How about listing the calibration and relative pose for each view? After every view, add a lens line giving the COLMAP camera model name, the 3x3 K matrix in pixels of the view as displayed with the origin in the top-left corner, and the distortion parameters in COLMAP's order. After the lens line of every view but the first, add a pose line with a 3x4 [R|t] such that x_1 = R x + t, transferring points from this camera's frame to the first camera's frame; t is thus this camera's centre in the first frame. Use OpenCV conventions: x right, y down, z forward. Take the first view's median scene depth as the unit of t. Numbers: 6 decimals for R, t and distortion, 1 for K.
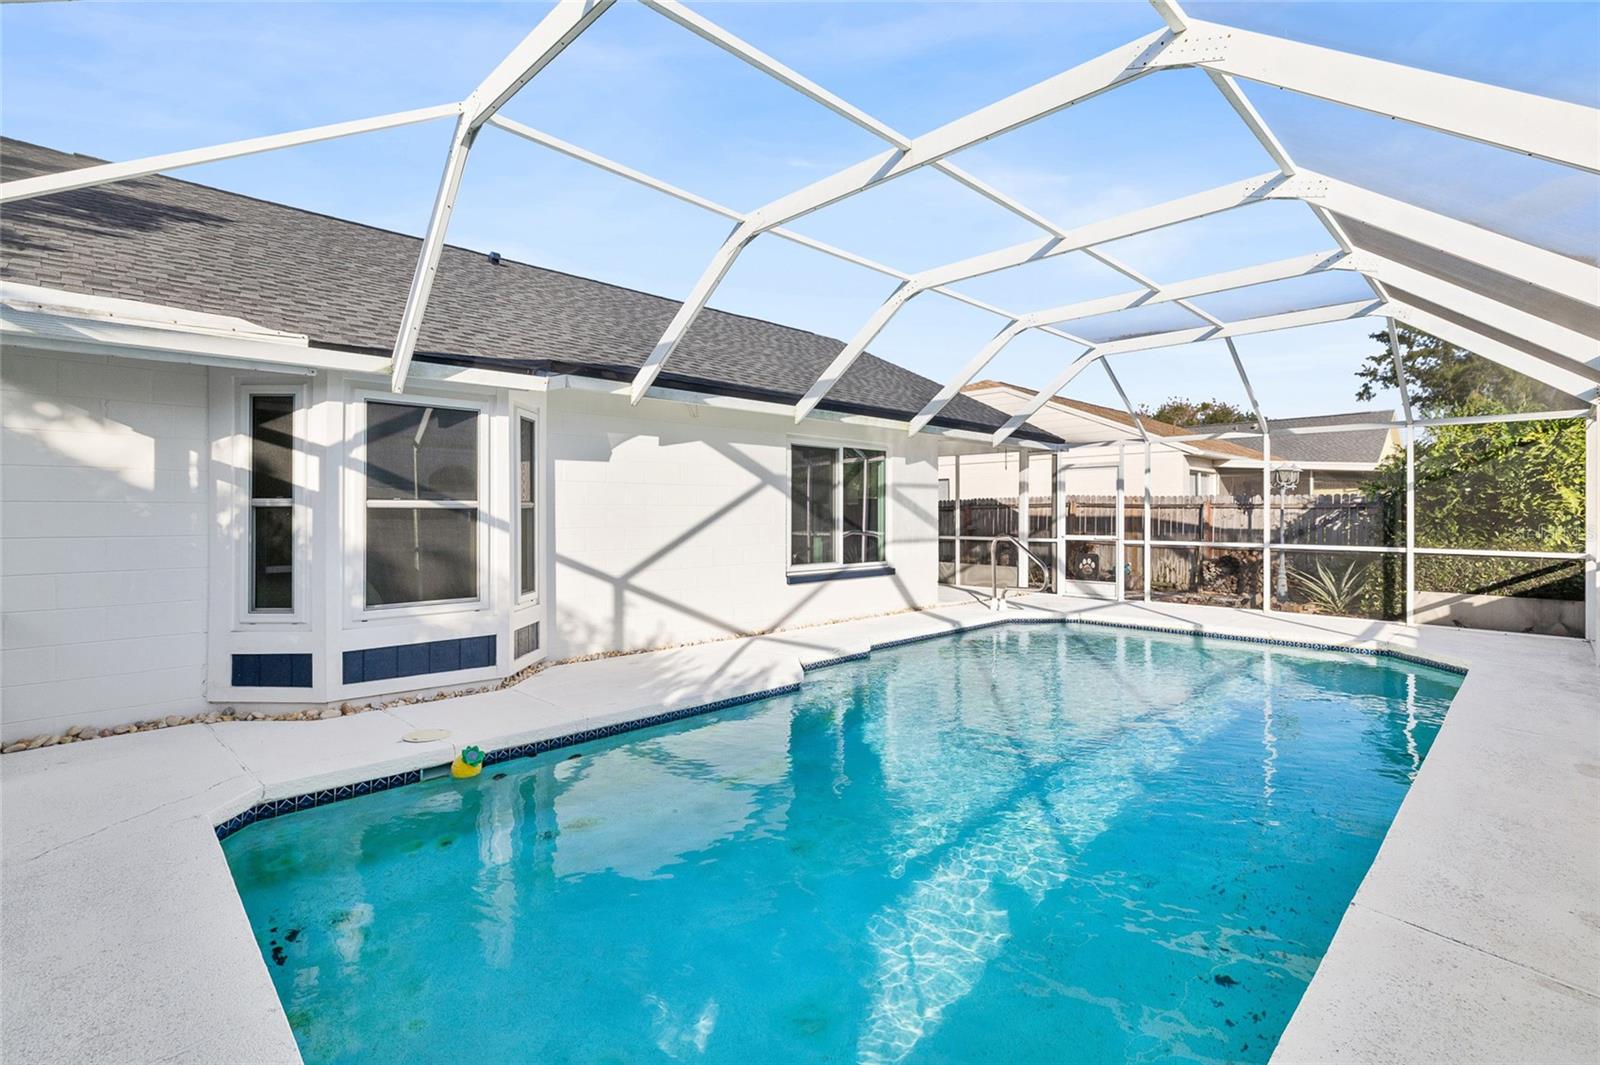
lens RADIAL K [[731.0, 0, 801.6], [0, 731.0, 515.9], [0, 0, 1]] dist [-0.003407, 0.000598]
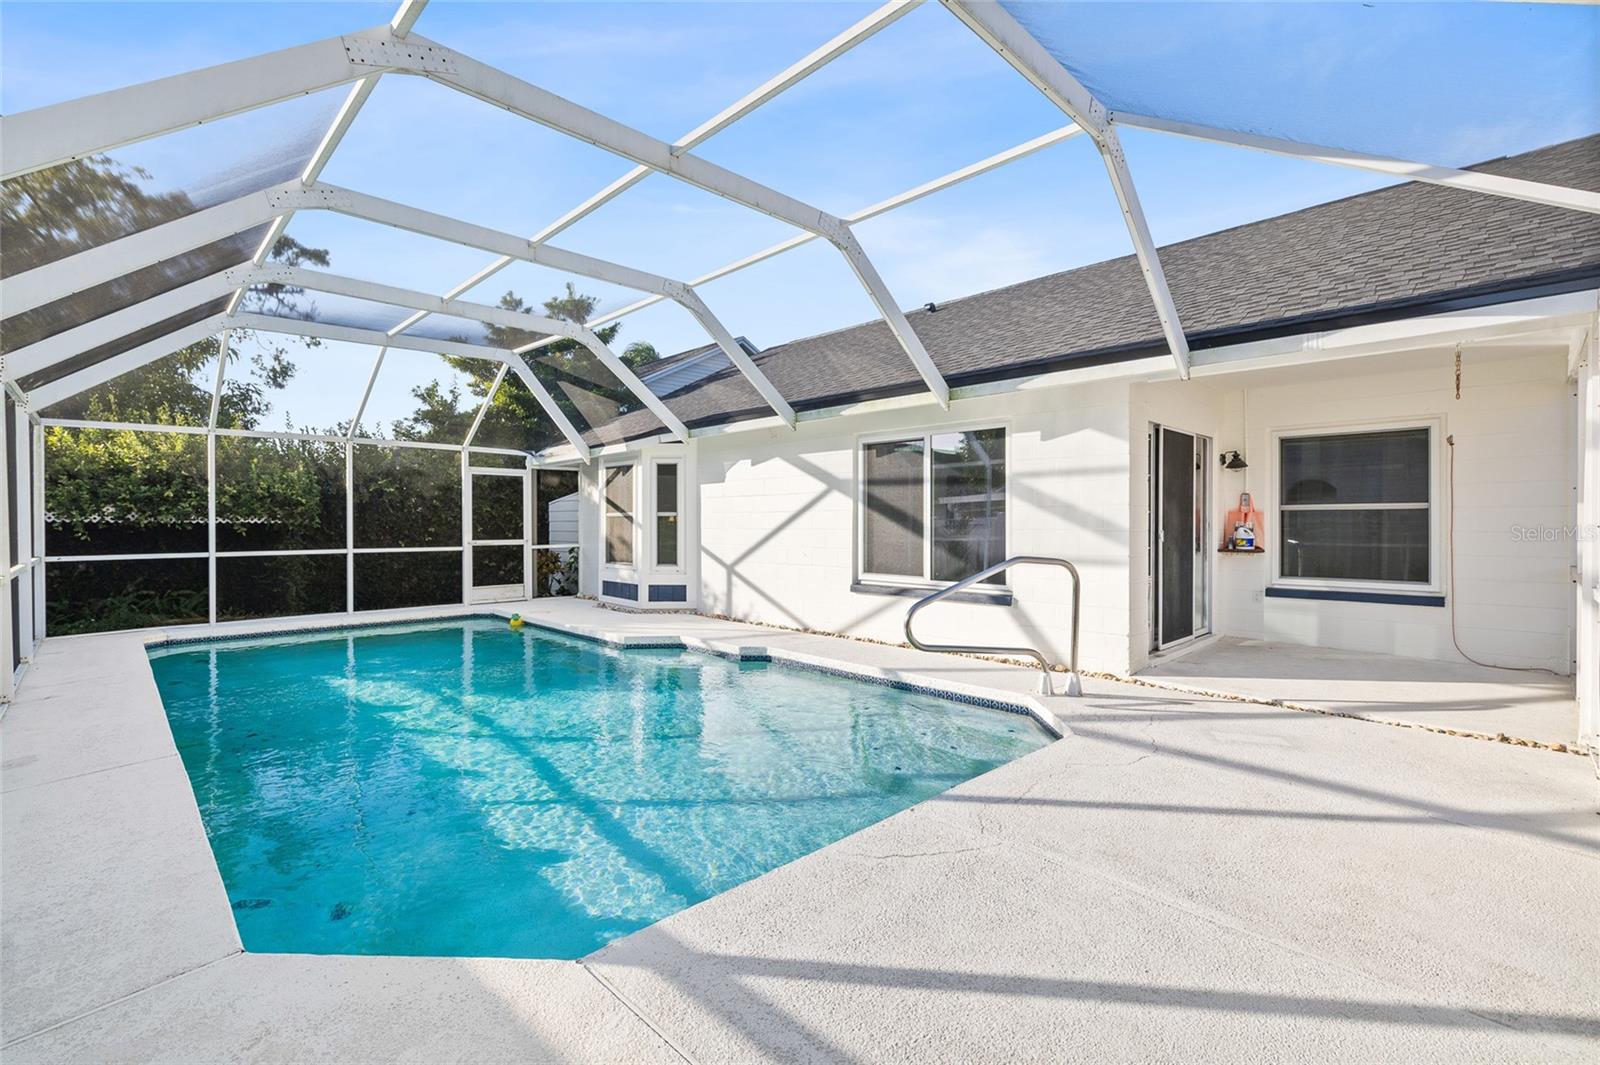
lens RADIAL K [[720.7, 0, 801.1], [0, 720.7, 527.6], [0, 0, 1]] dist [0.000524, 0.000563]
pose [[0.005088, 0.009438, -0.999943, 1.030241], [0.000242, 0.999955, 0.009439, 0.000315], [0.999987, -0.000290, 0.005086, 1.032326]]
